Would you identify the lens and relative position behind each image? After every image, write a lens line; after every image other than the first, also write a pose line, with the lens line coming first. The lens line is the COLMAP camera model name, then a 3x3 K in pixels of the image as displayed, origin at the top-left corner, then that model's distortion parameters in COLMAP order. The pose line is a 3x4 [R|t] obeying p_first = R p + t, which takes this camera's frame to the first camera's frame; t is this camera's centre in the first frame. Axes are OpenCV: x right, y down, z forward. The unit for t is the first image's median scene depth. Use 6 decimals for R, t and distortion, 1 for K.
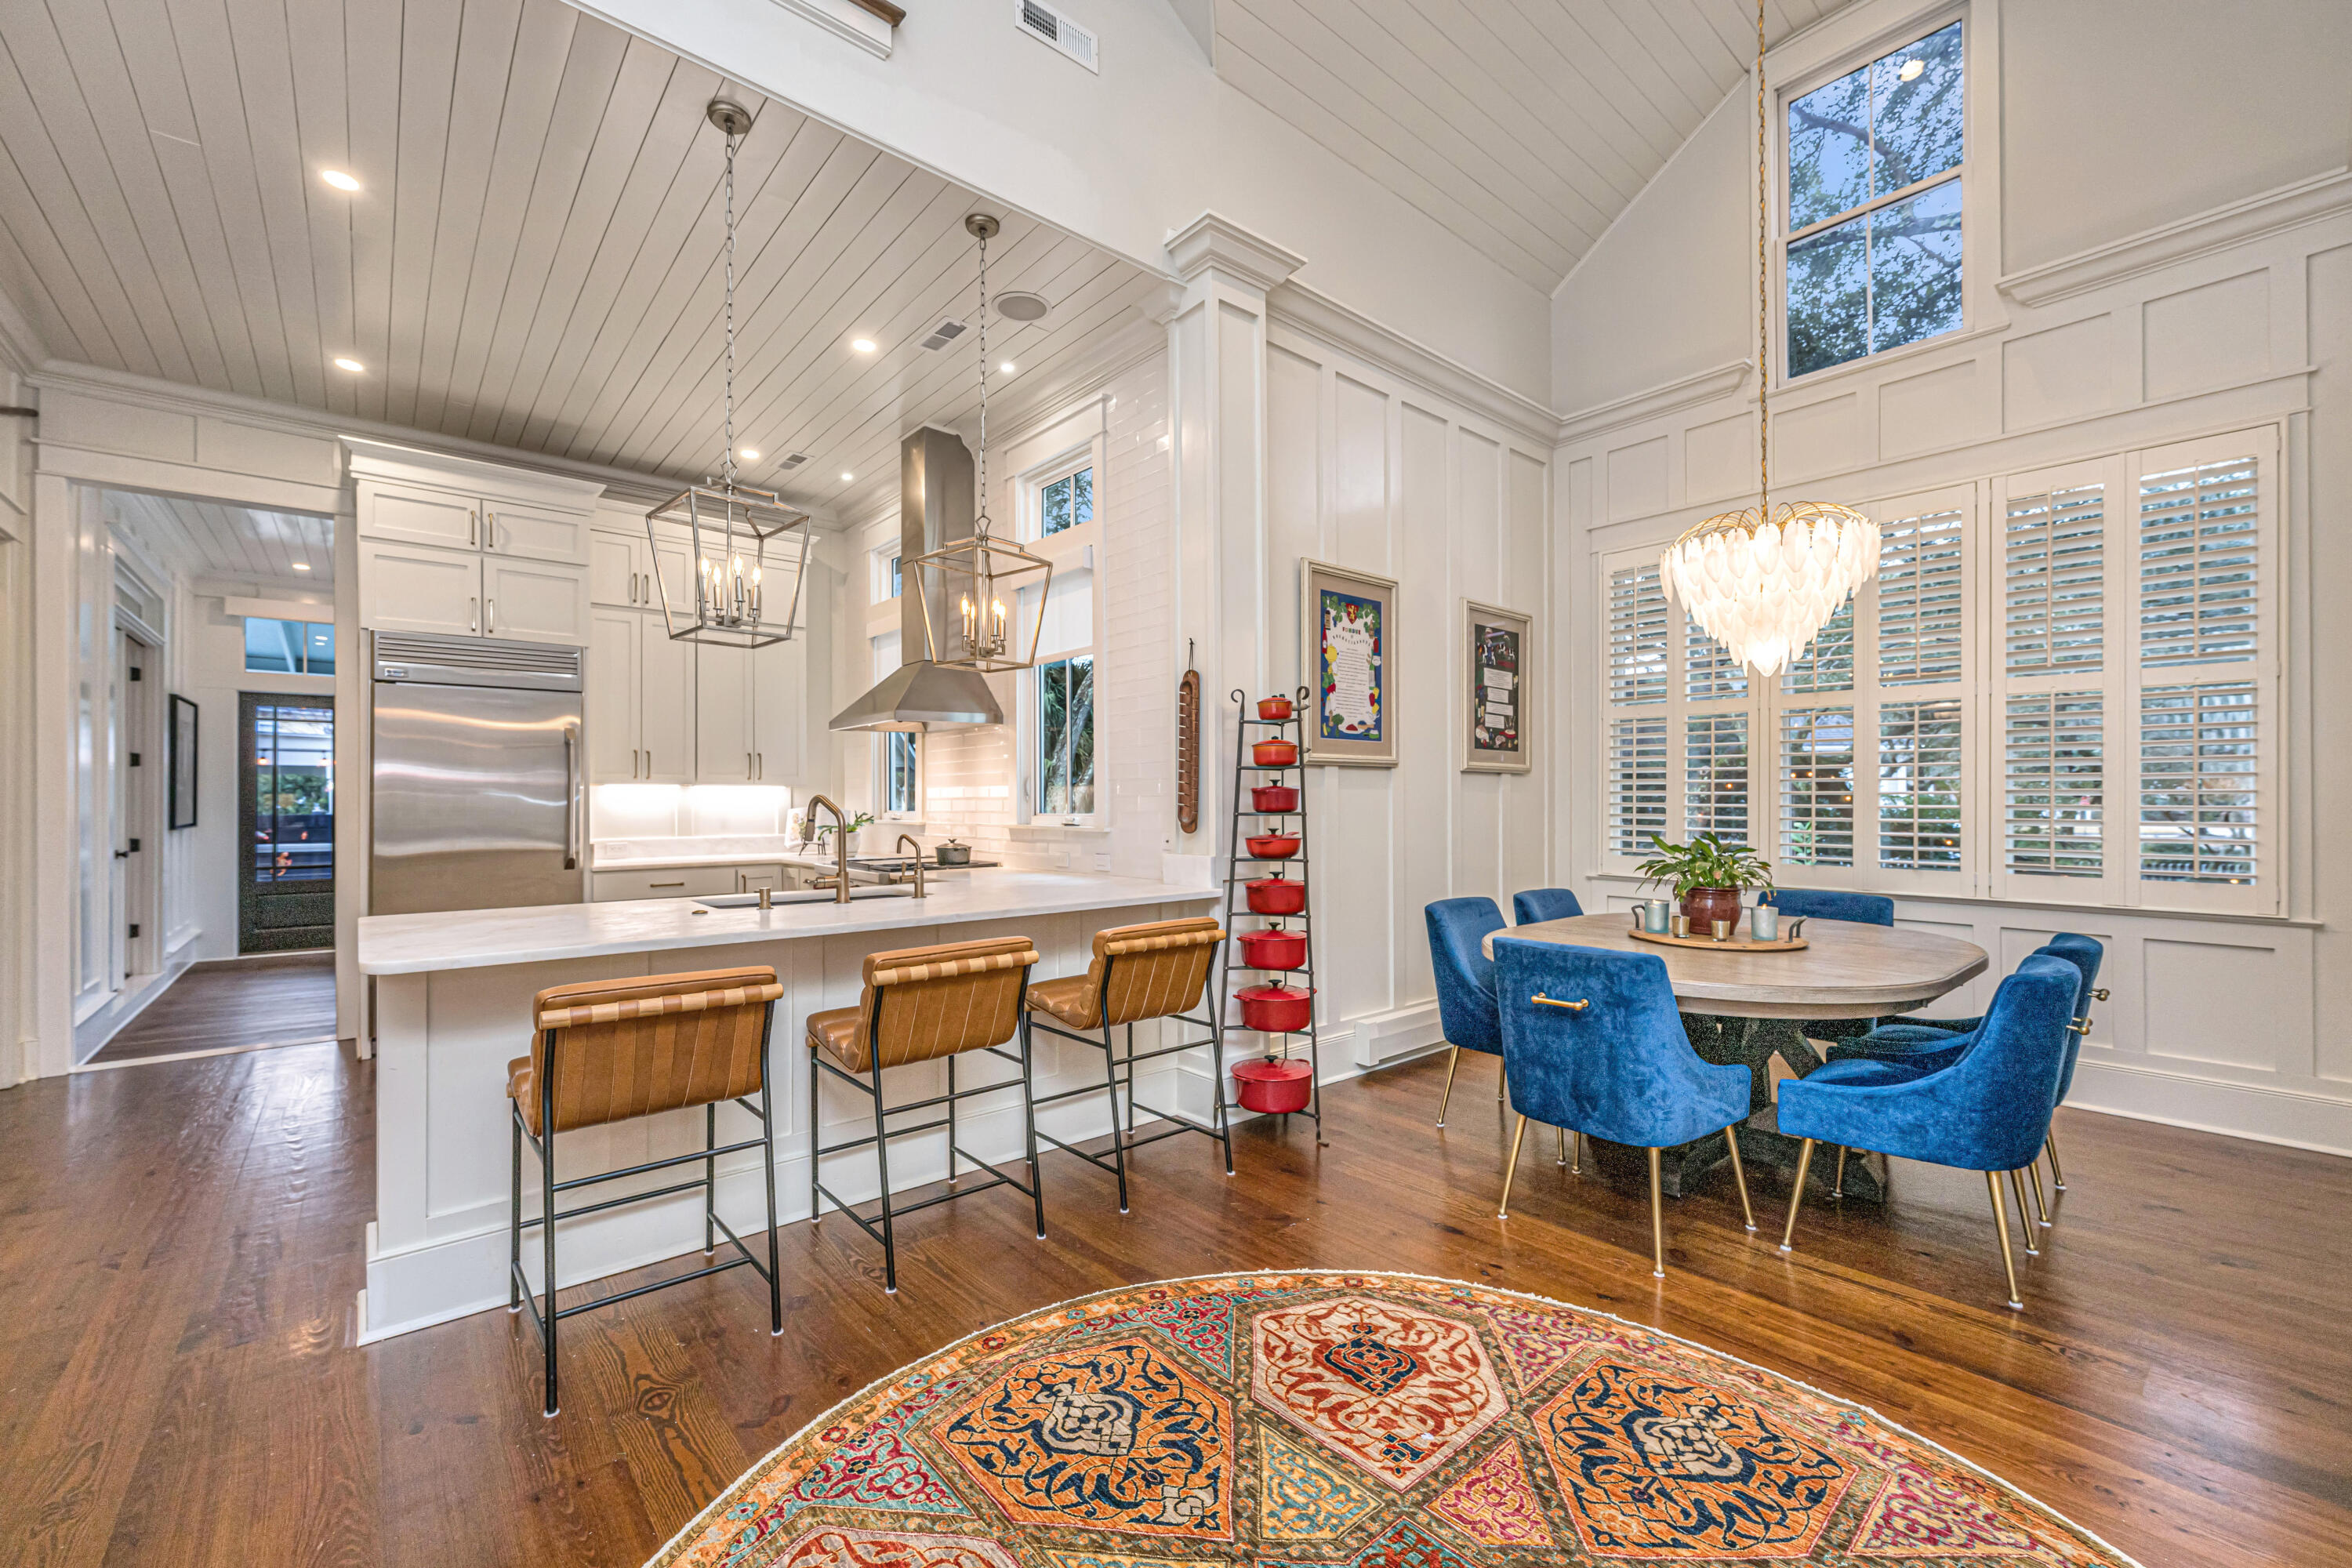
lens RADIAL K [[946.9, 0, 1140.2], [0, 946.9, 798.5], [0, 0, 1]] dist [-0.000517, -0.000100]
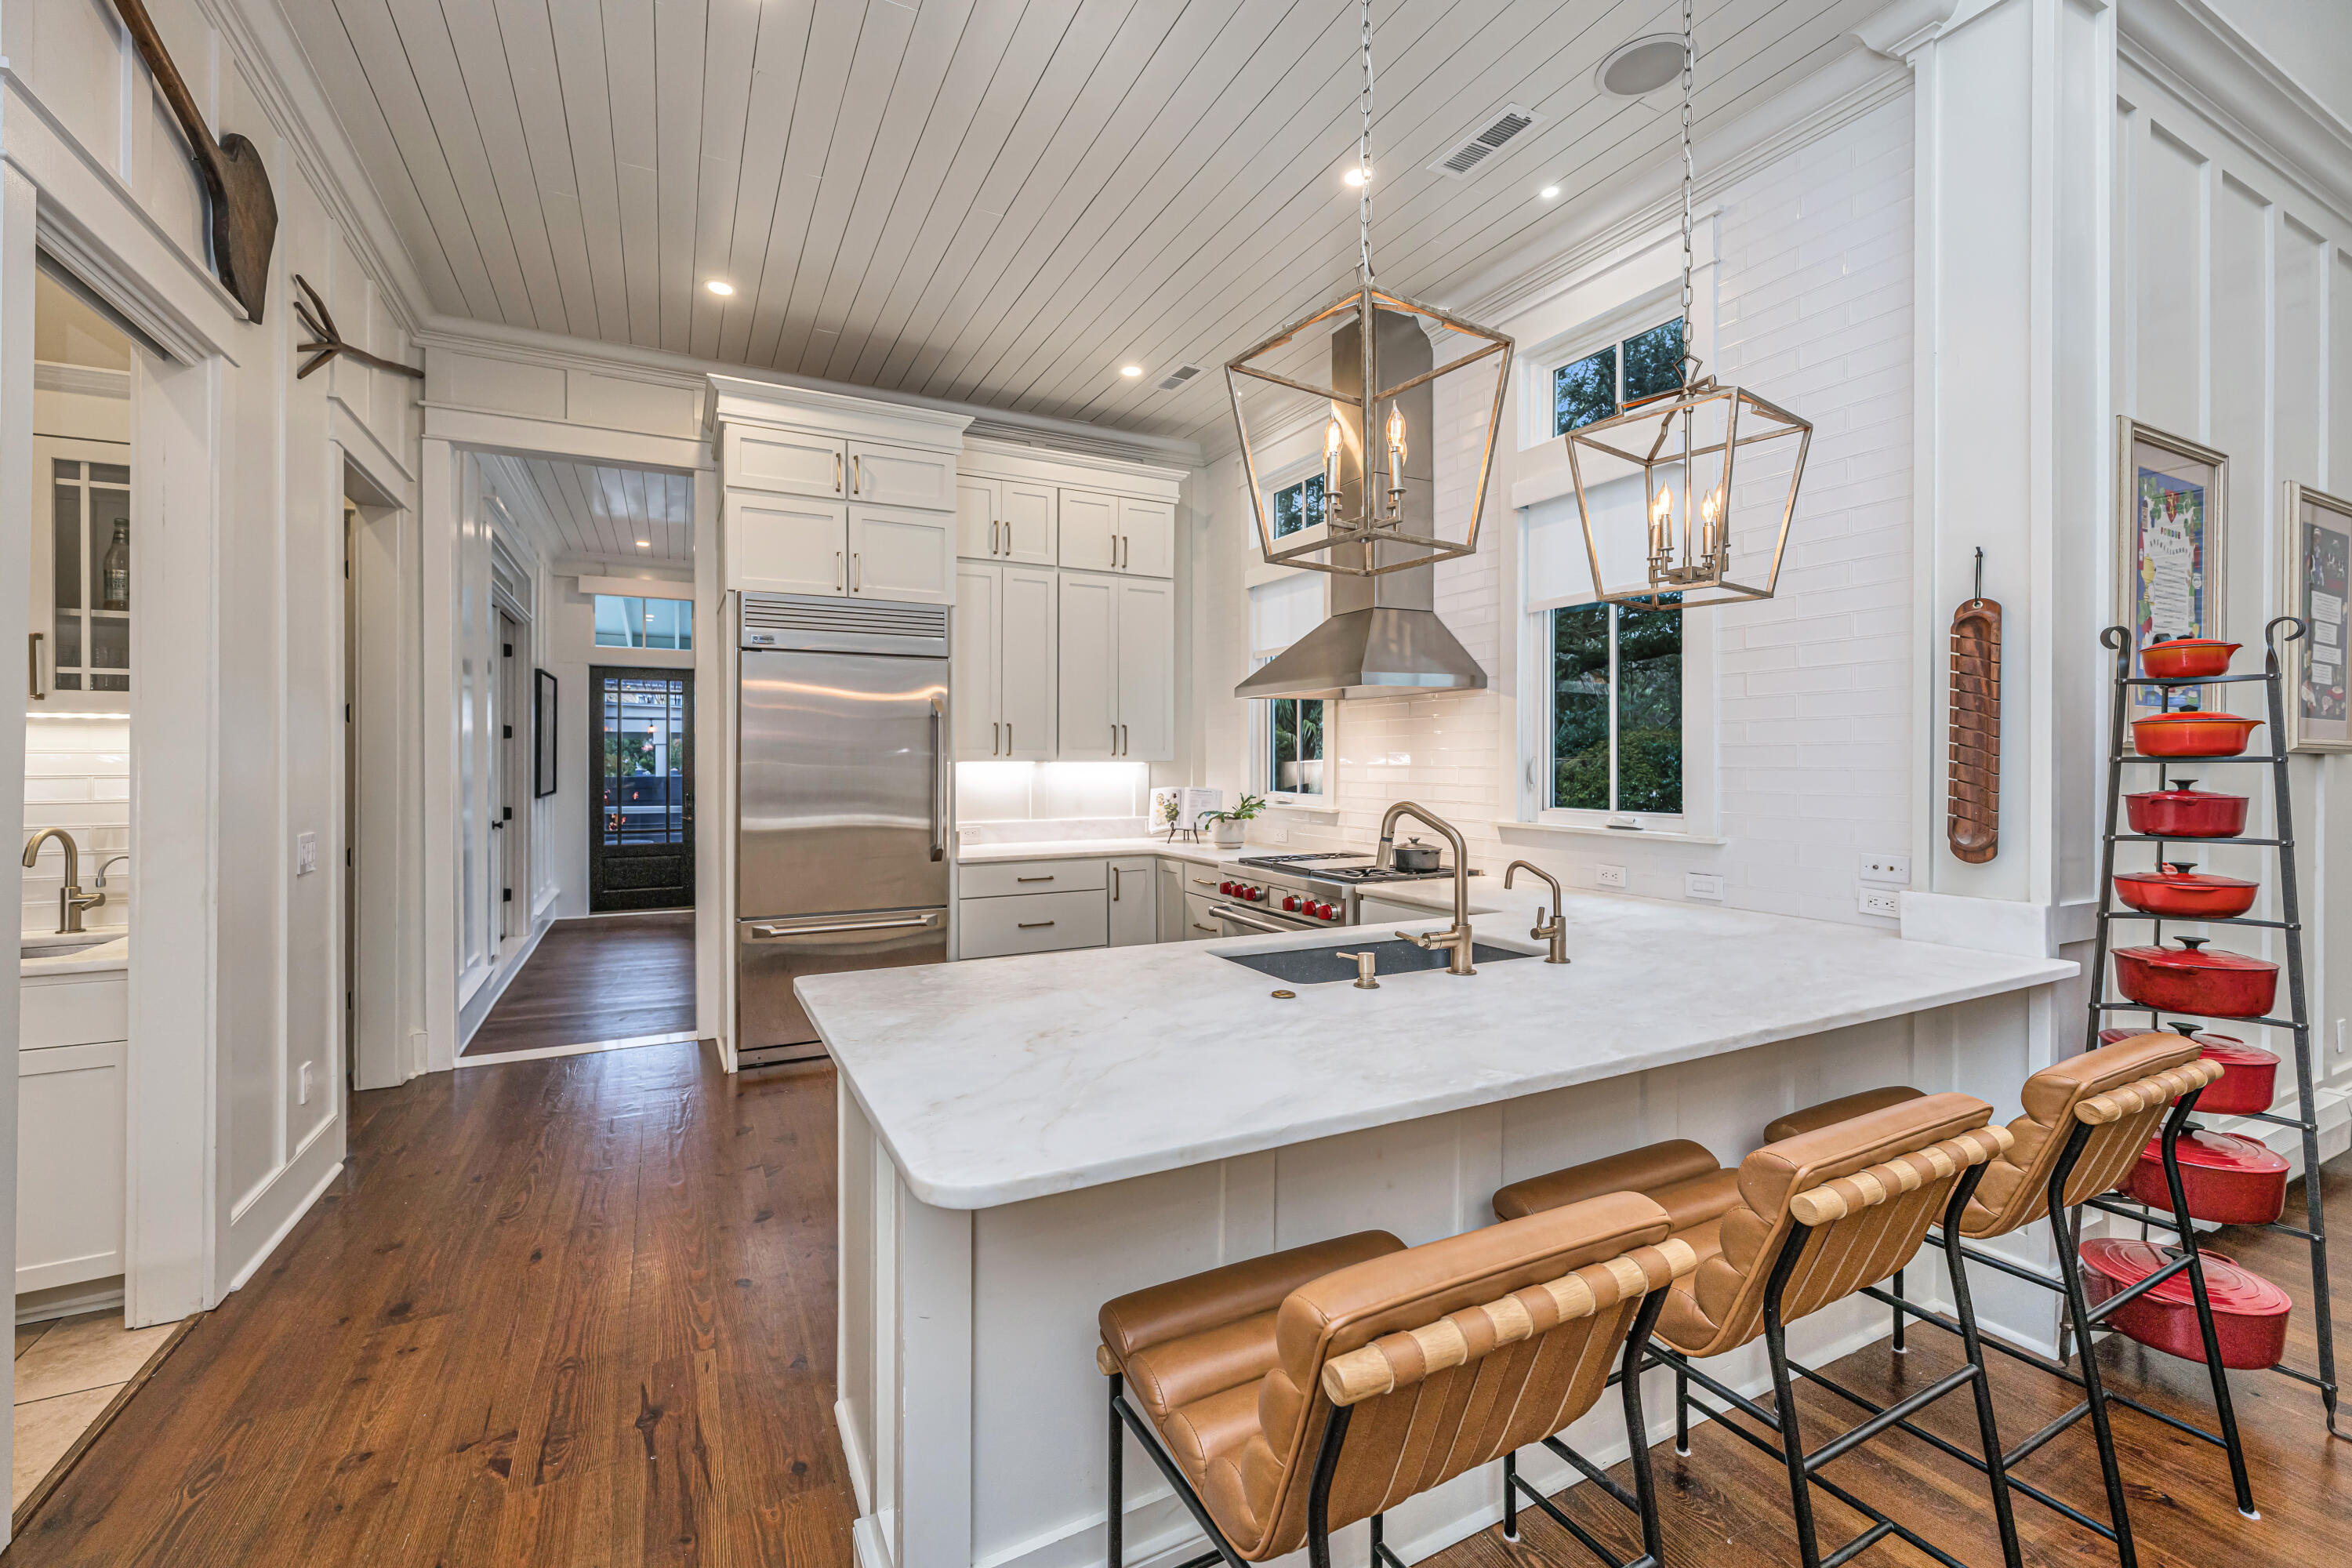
lens RADIAL K [[946.9, 0, 1196.2], [0, 946.9, 762.6], [0, 0, 1]] dist [-0.000517, -0.000100]
pose [[0.983117, 0.000823, -0.182976, -0.217571], [-0.000112, 0.999992, 0.003896, -0.020339], [0.182978, -0.003809, 0.983110, 0.195623]]
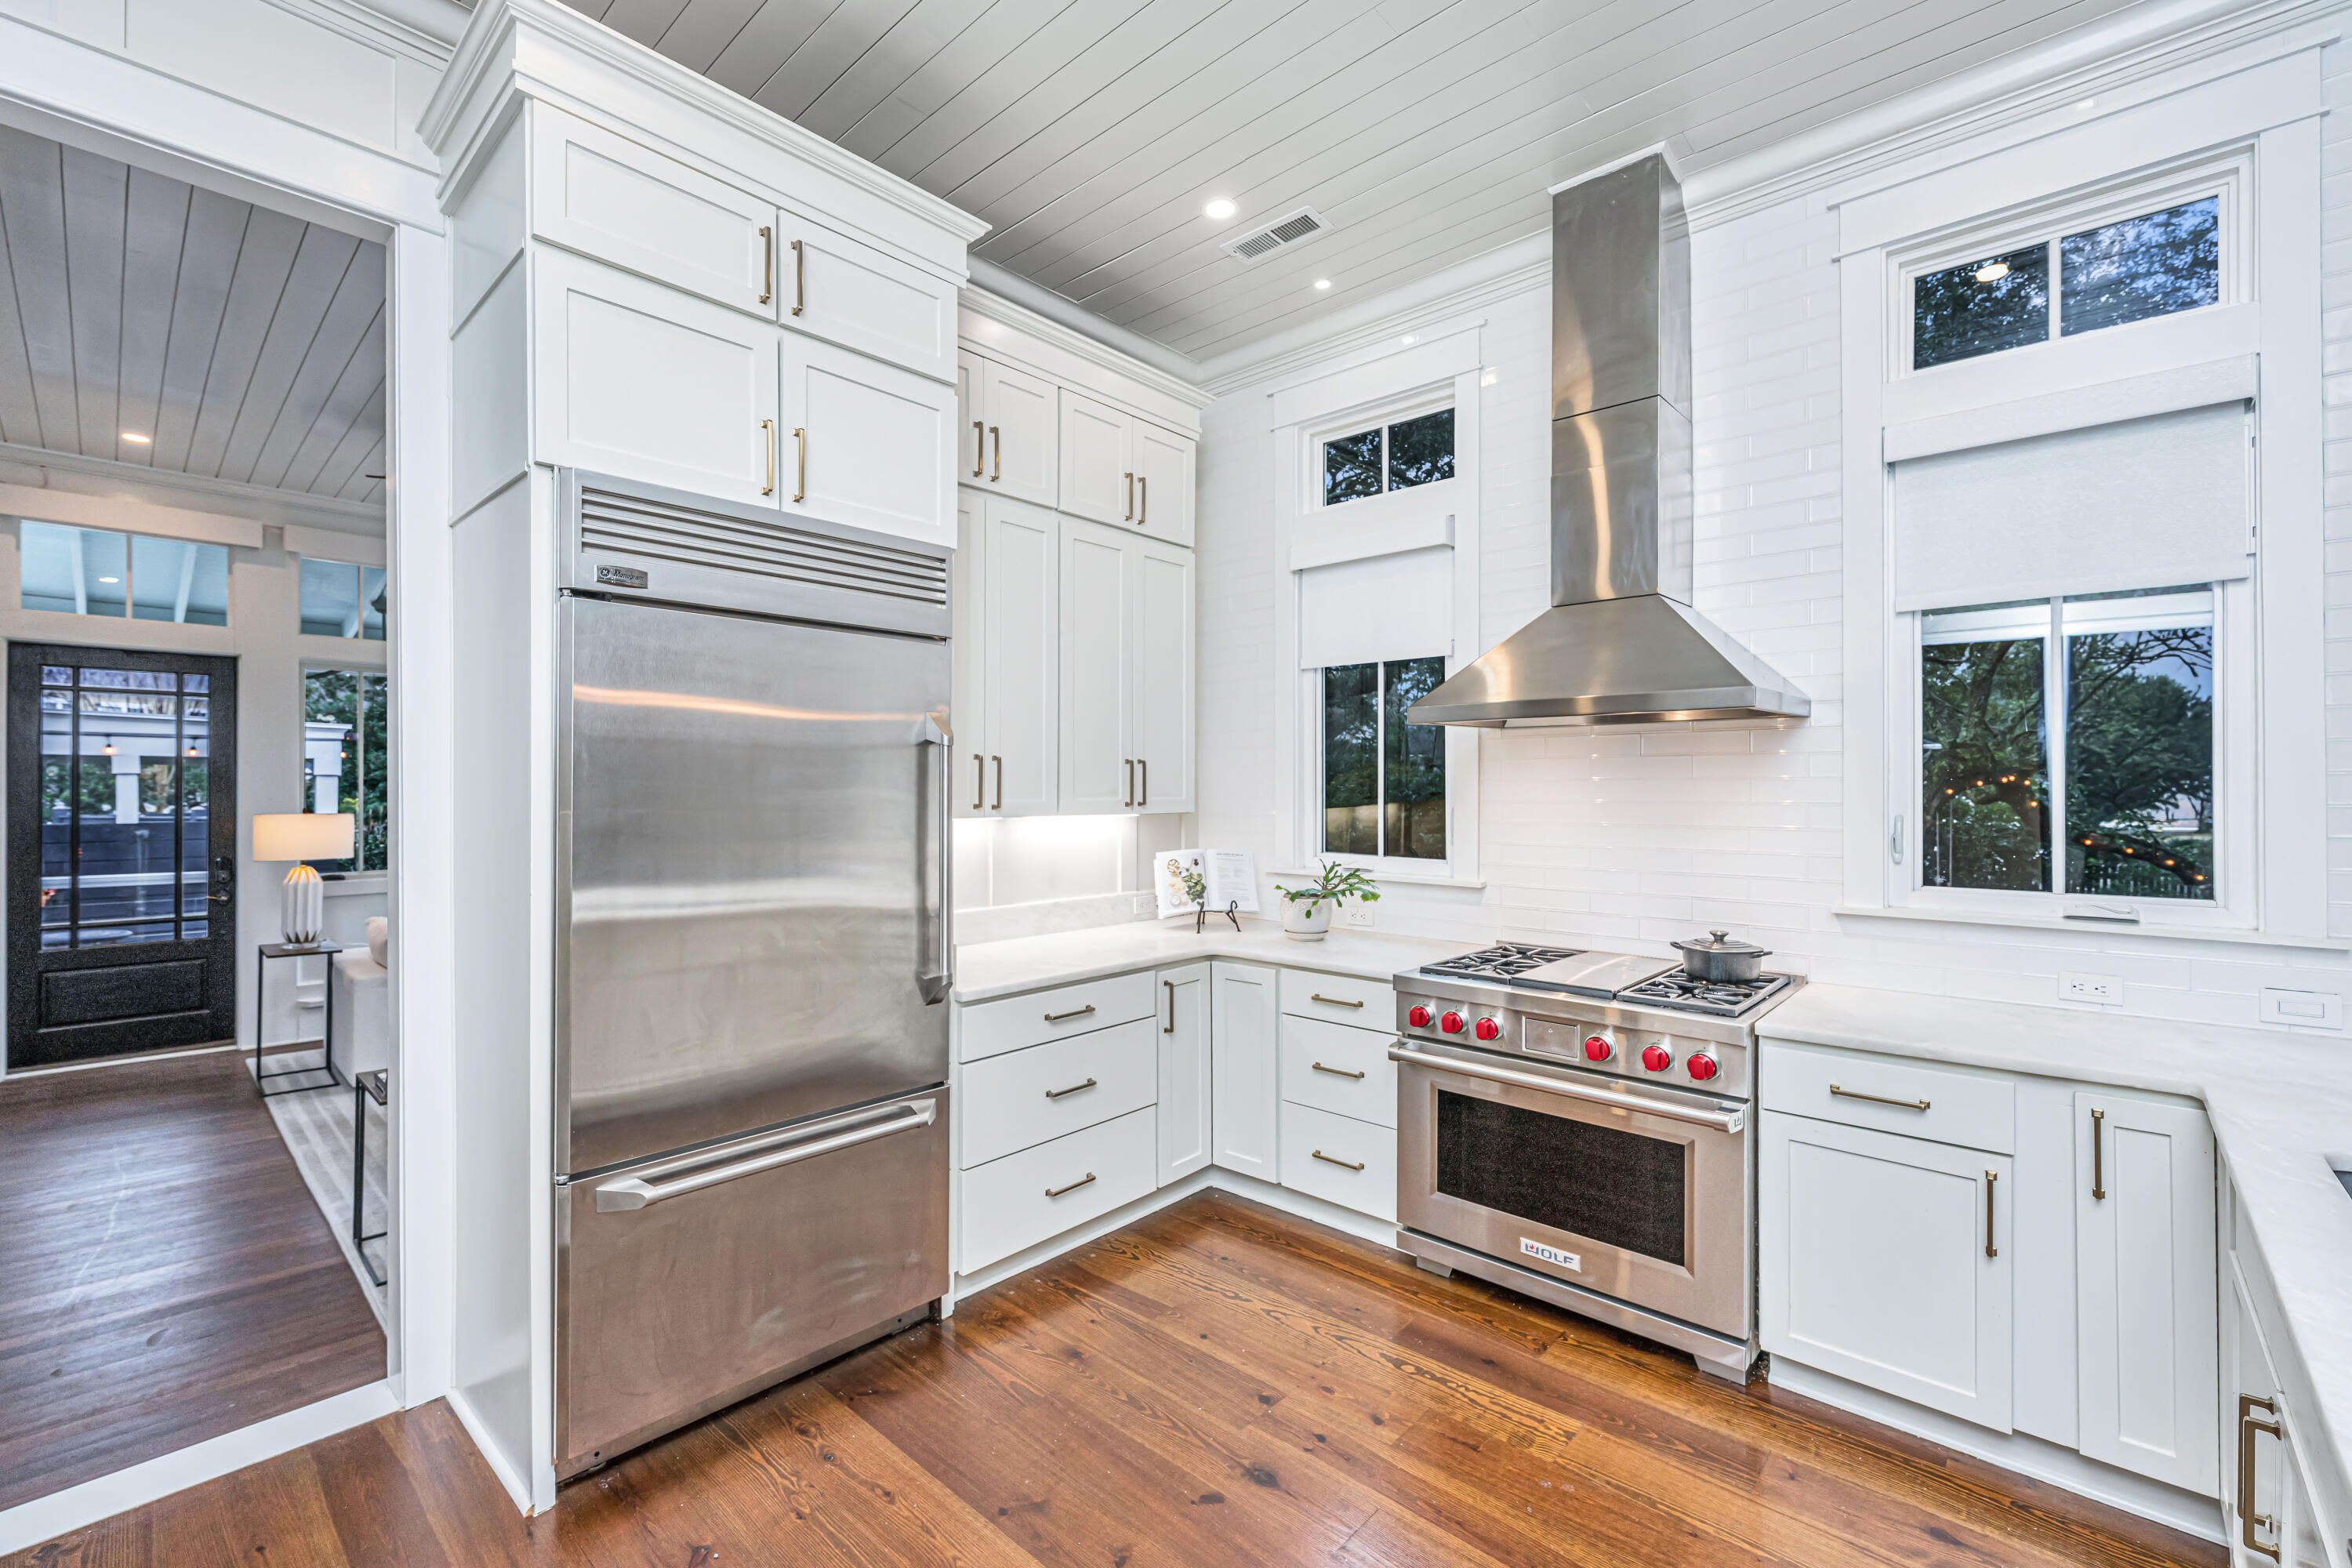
lens RADIAL K [[946.9, 0, 1156.6], [0, 946.9, 784.4], [0, 0, 1]] dist [-0.000517, -0.000100]
pose [[0.987590, 0.000323, 0.157052, -0.535464], [-0.000020, 0.999998, -0.001931, -0.035818], [-0.157052, 0.001904, 0.987588, 0.476268]]
